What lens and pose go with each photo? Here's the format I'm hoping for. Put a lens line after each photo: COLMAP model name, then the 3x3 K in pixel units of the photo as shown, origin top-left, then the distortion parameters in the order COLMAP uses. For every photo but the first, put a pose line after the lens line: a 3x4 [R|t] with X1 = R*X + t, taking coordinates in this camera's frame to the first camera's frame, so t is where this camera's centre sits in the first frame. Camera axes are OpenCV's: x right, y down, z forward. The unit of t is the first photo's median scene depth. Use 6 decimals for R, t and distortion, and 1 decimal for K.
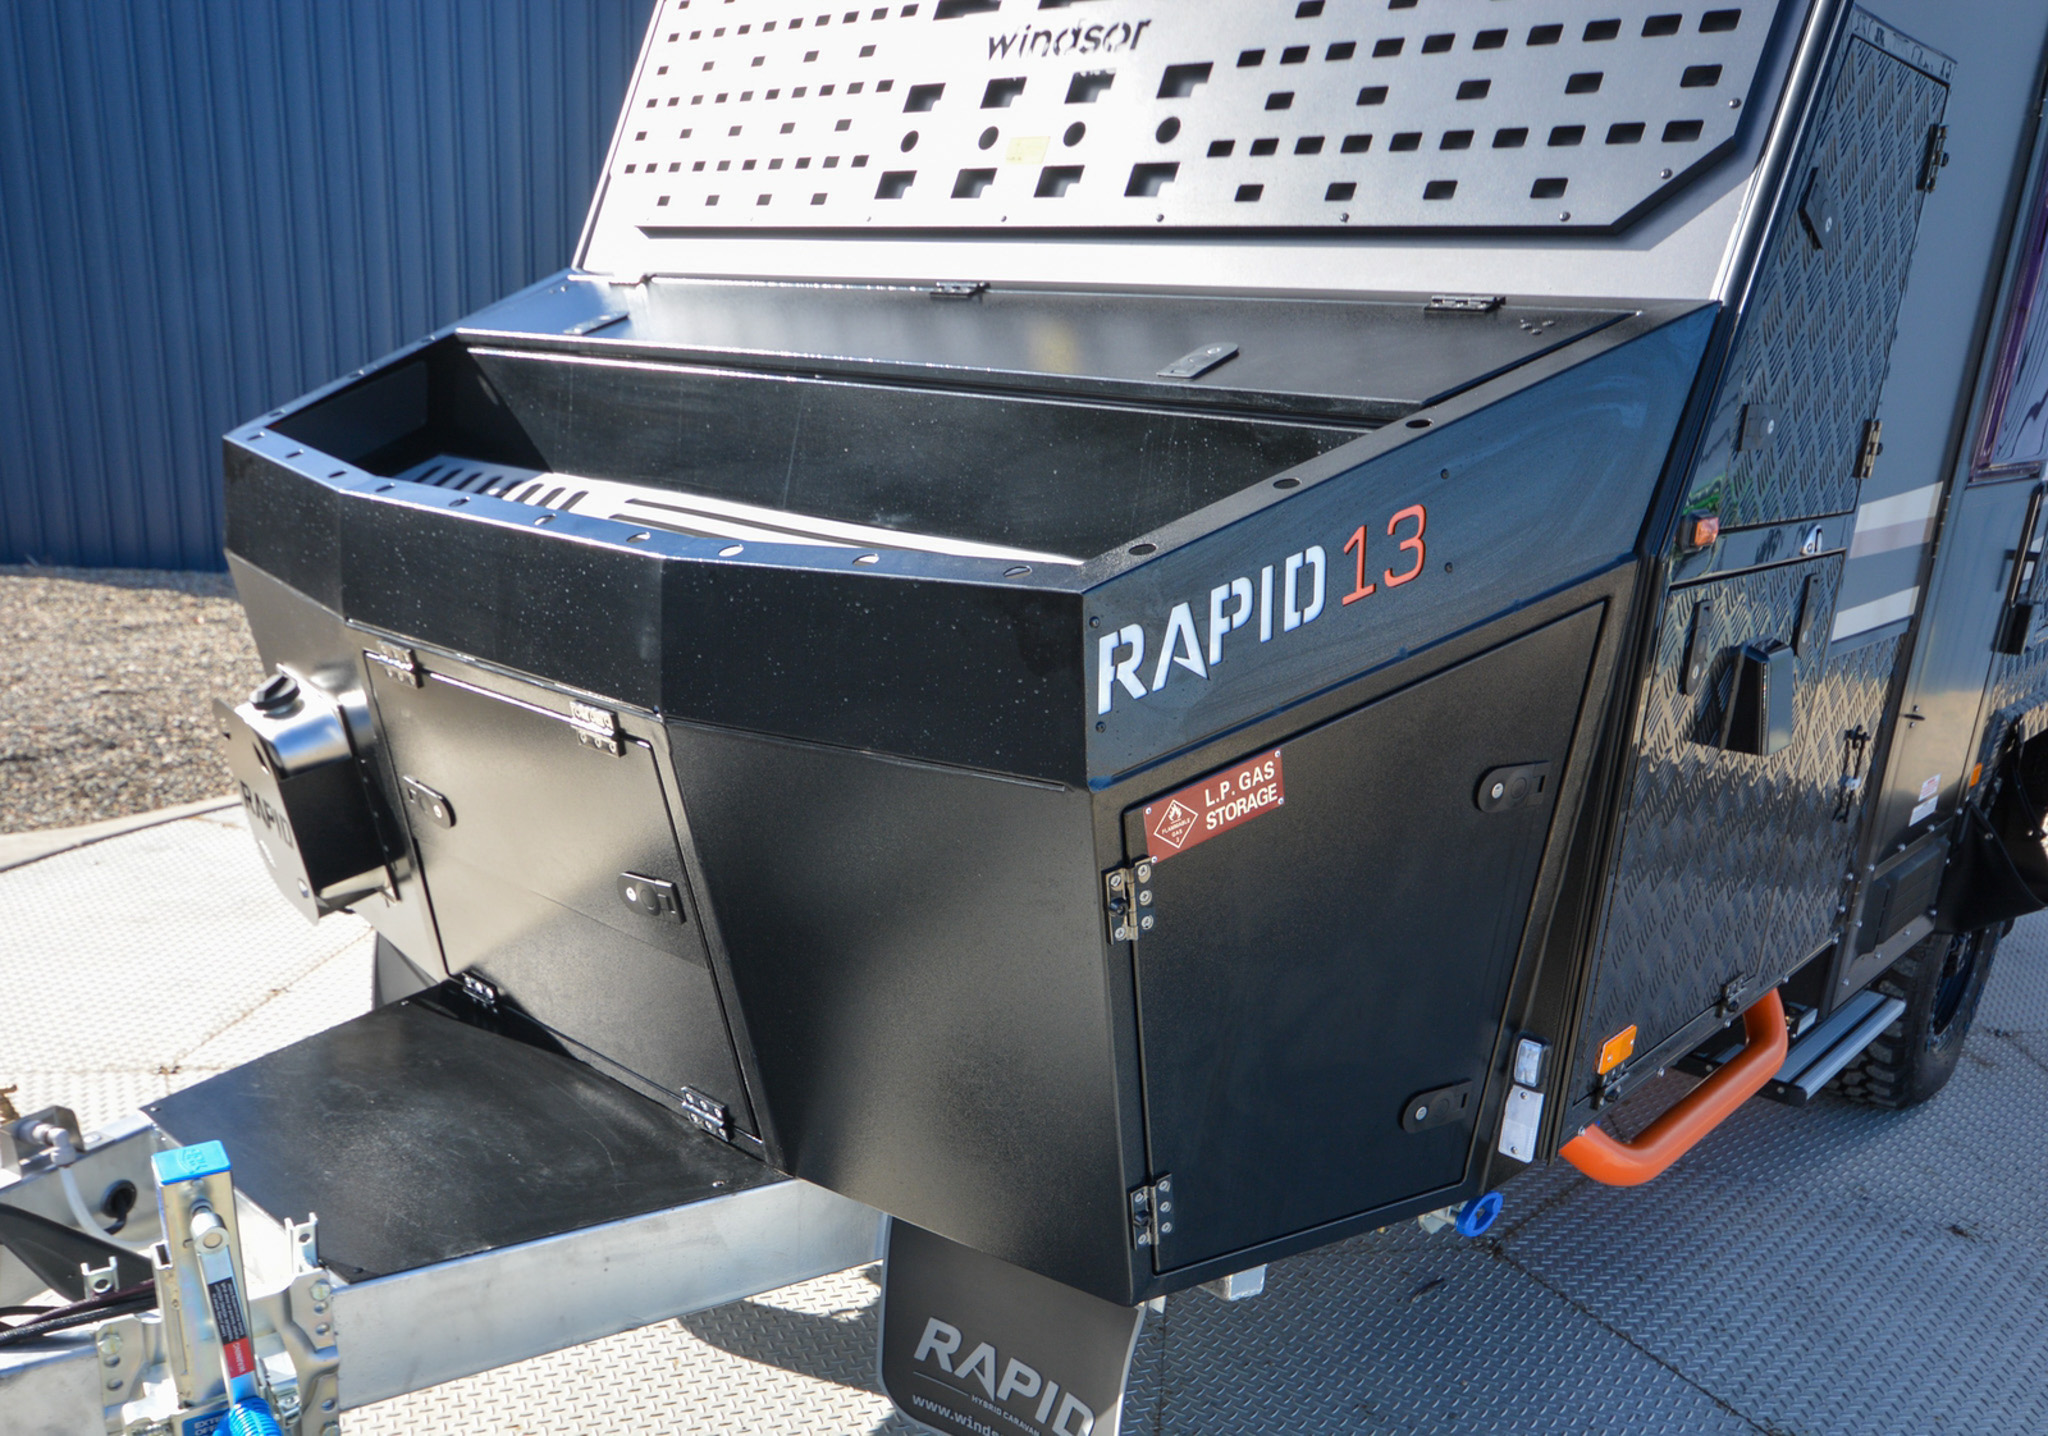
lens RADIAL K [[1723.0, 0, 1021.8], [0, 1723.0, 853.6], [0, 0, 1]] dist [0.006522, 0.013304]
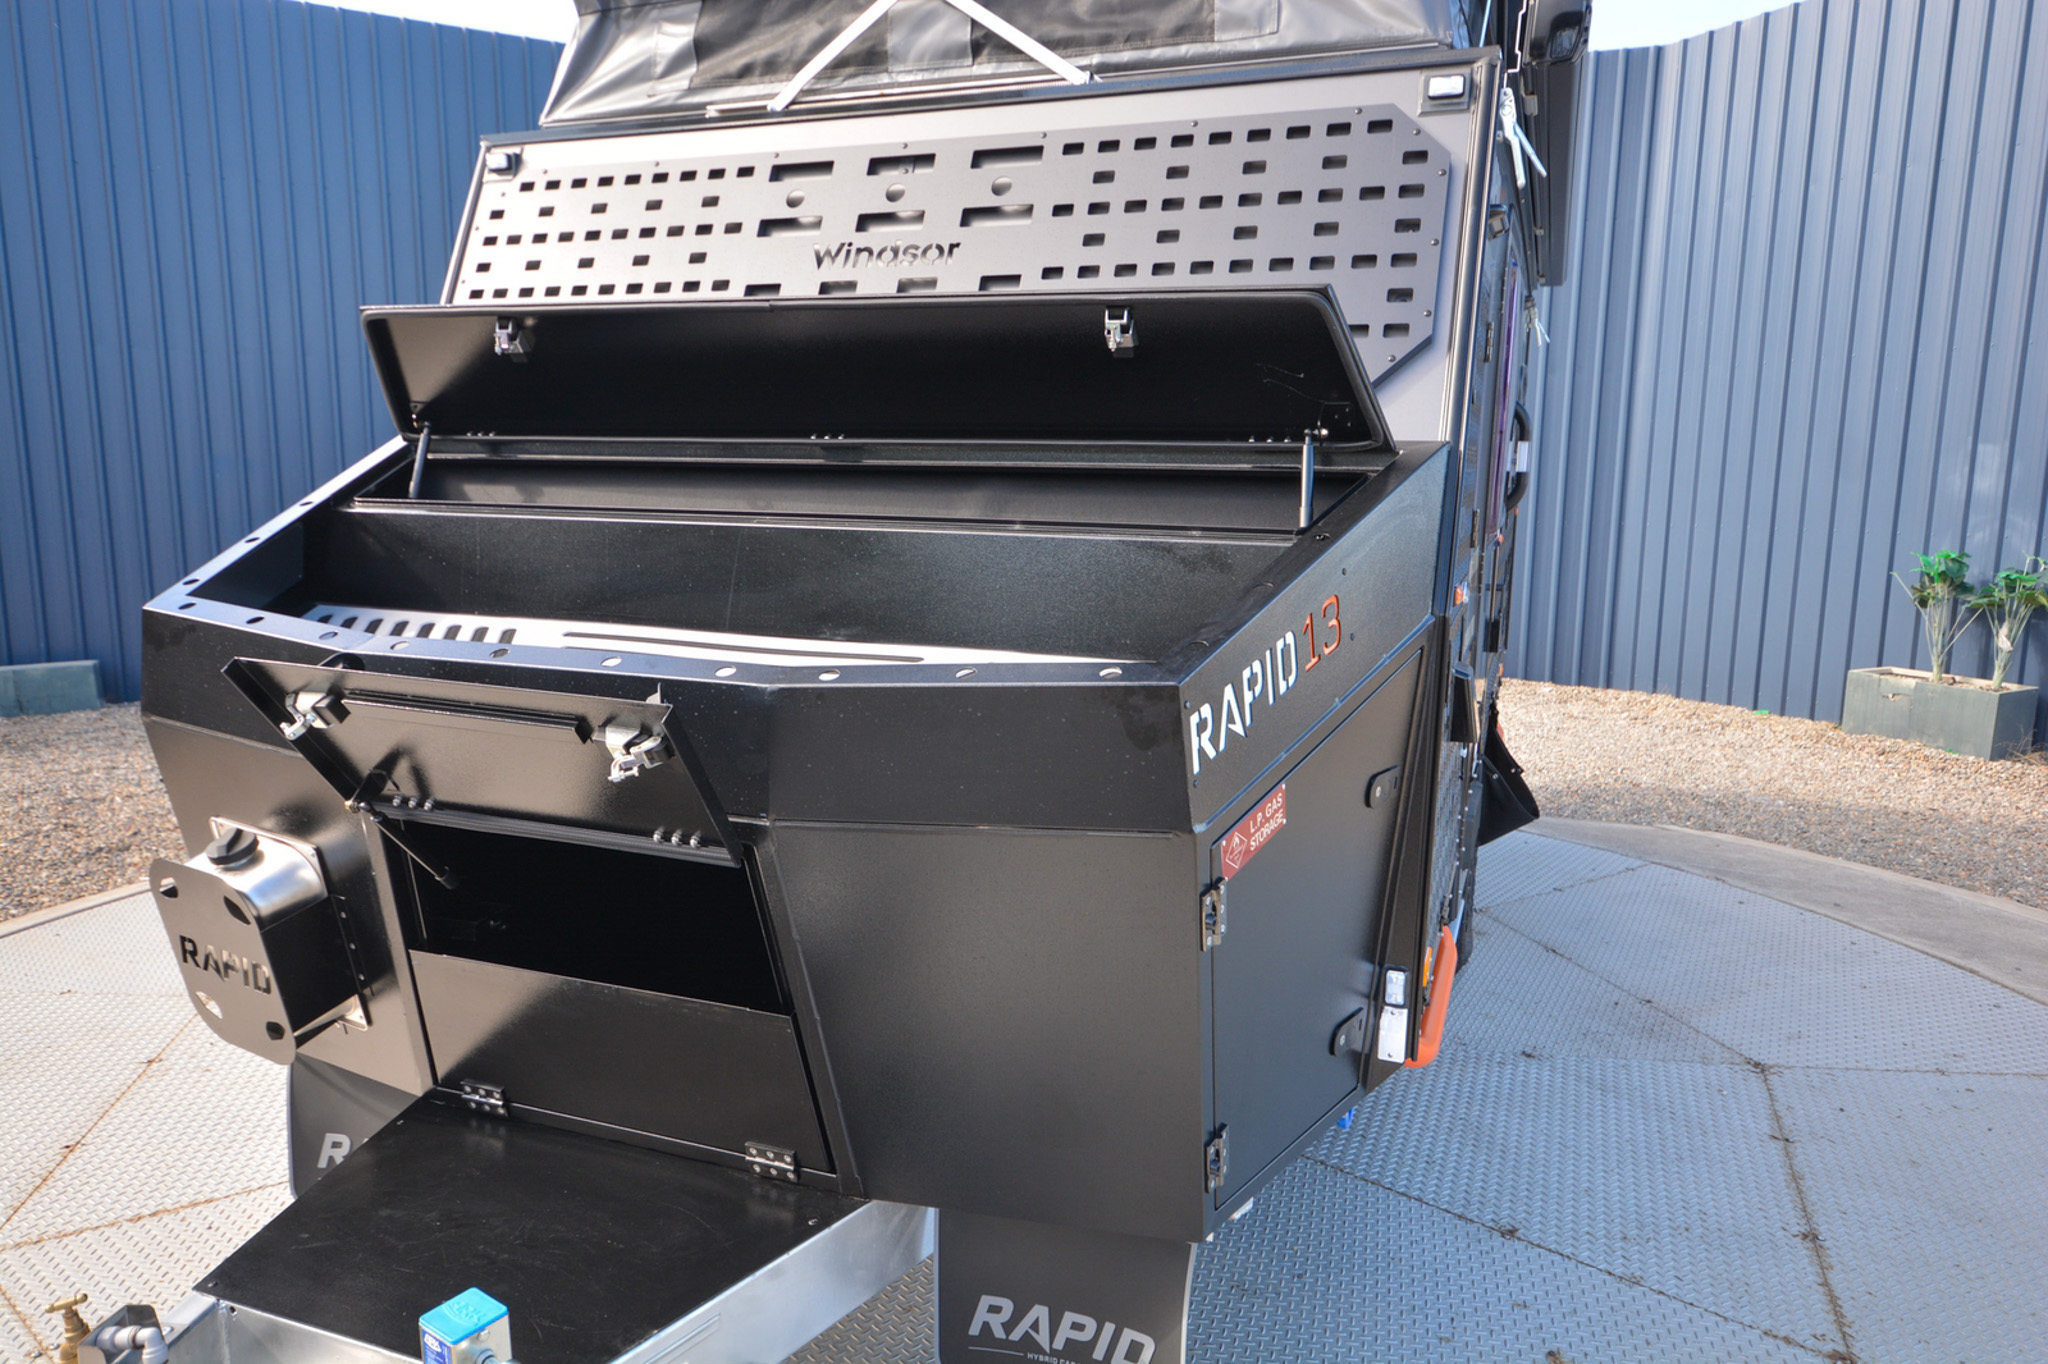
lens RADIAL K [[1407.7, 0, 1024.0], [0, 1407.7, 682.0], [0, 0, 1]] dist [-0.003497, 0.041345]
pose [[0.927243, -0.097959, 0.361420, -0.347767], [0.140488, 0.985679, -0.093271, -0.052957], [-0.347108, 0.137260, 0.927726, 0.038816]]
